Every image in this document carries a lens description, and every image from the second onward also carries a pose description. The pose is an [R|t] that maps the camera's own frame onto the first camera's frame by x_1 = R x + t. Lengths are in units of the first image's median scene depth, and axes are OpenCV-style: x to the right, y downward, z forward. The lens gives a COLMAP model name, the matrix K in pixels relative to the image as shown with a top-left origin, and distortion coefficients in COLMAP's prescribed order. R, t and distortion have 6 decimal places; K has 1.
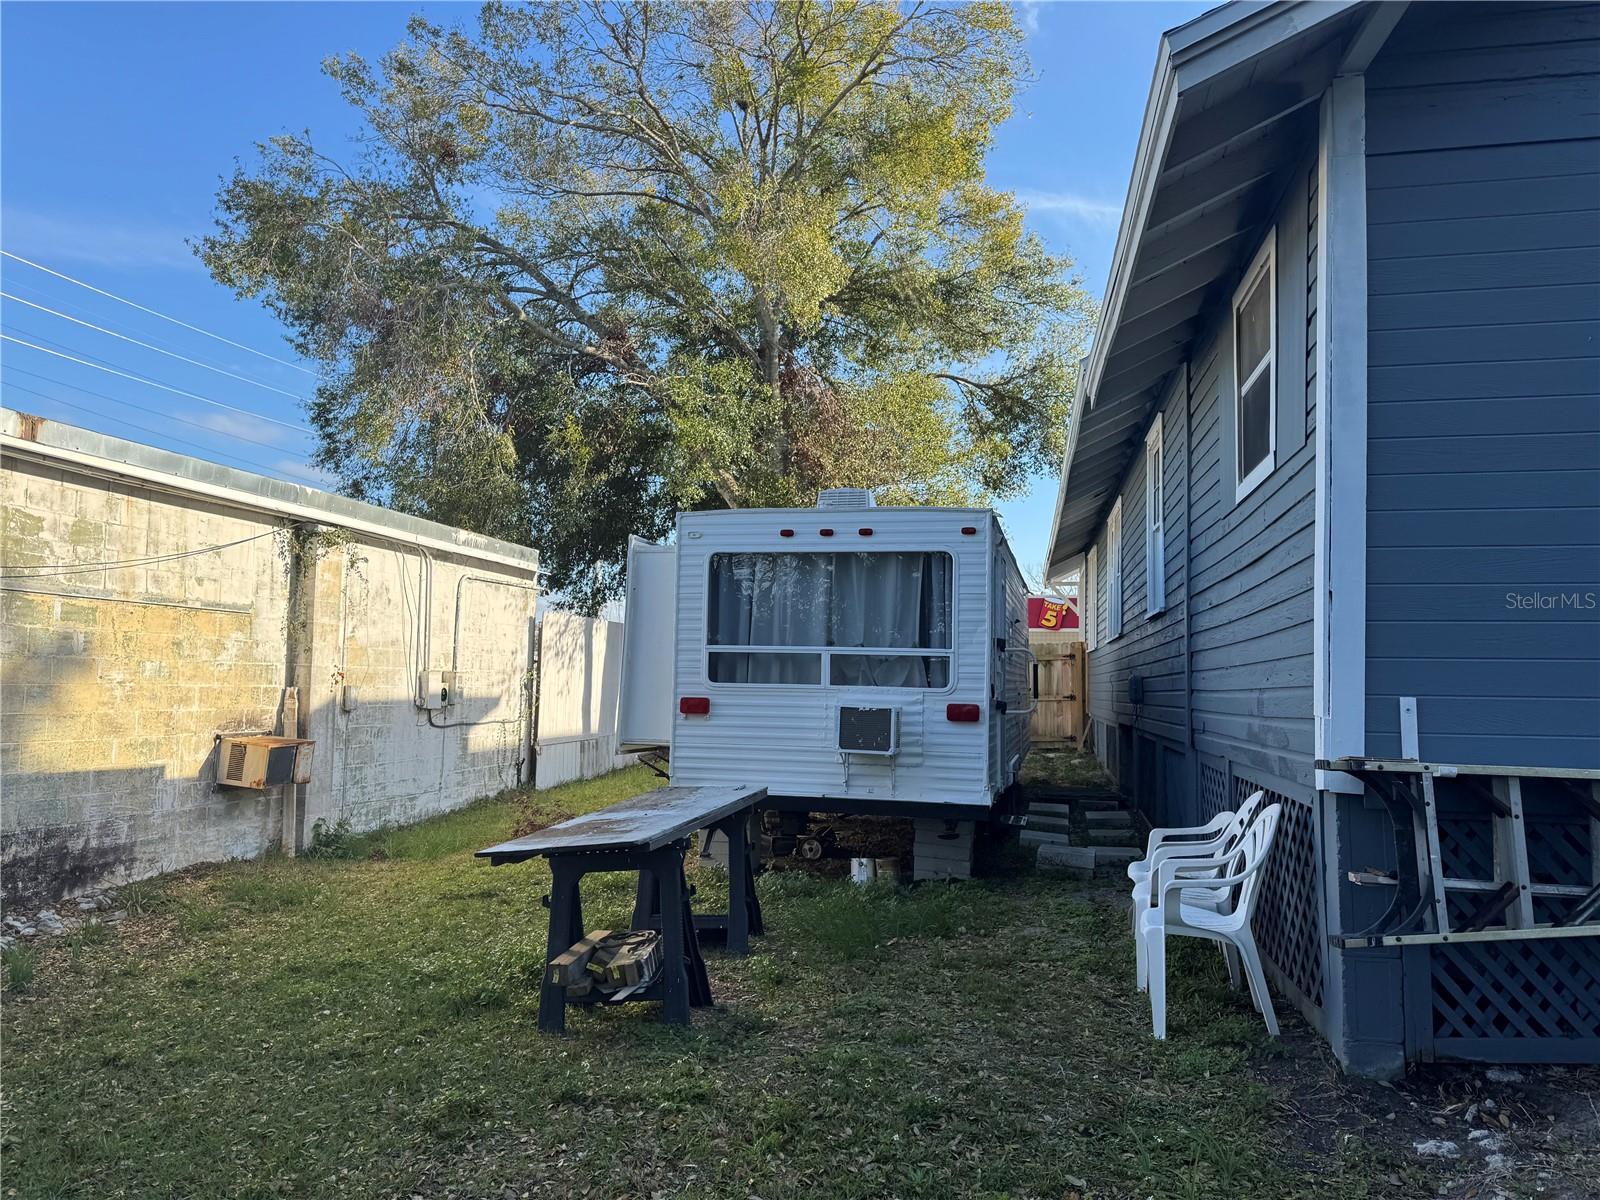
lens RADIAL K [[1123.9, 0, 797.1], [0, 1123.9, 605.9], [0, 0, 1]] dist [0.032867, -0.041749]
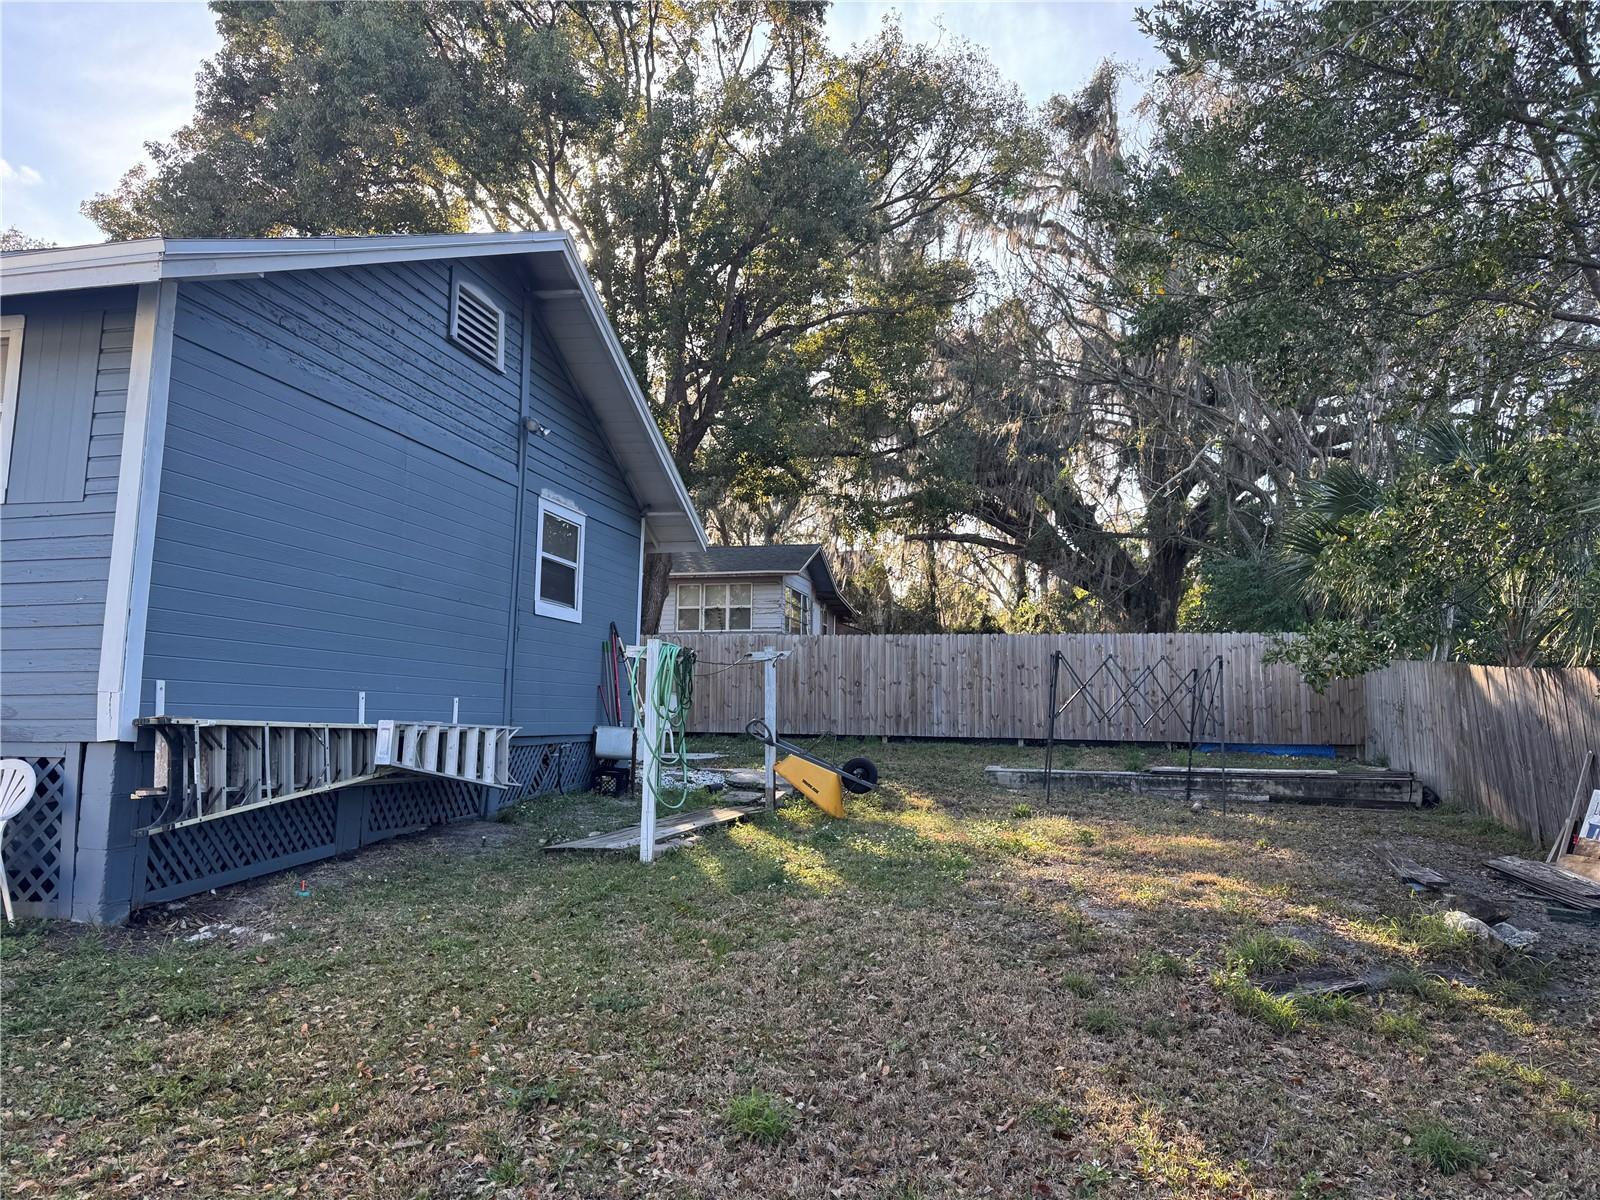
lens RADIAL K [[1123.9, 0, 799.8], [0, 1123.9, 596.5], [0, 0, 1]] dist [0.032867, -0.041749]
pose [[0.013758, 0.097289, 0.995161, -1.078658], [-0.086452, 0.991644, -0.095750, 0.039482], [-0.996161, -0.084716, 0.022054, 0.074843]]
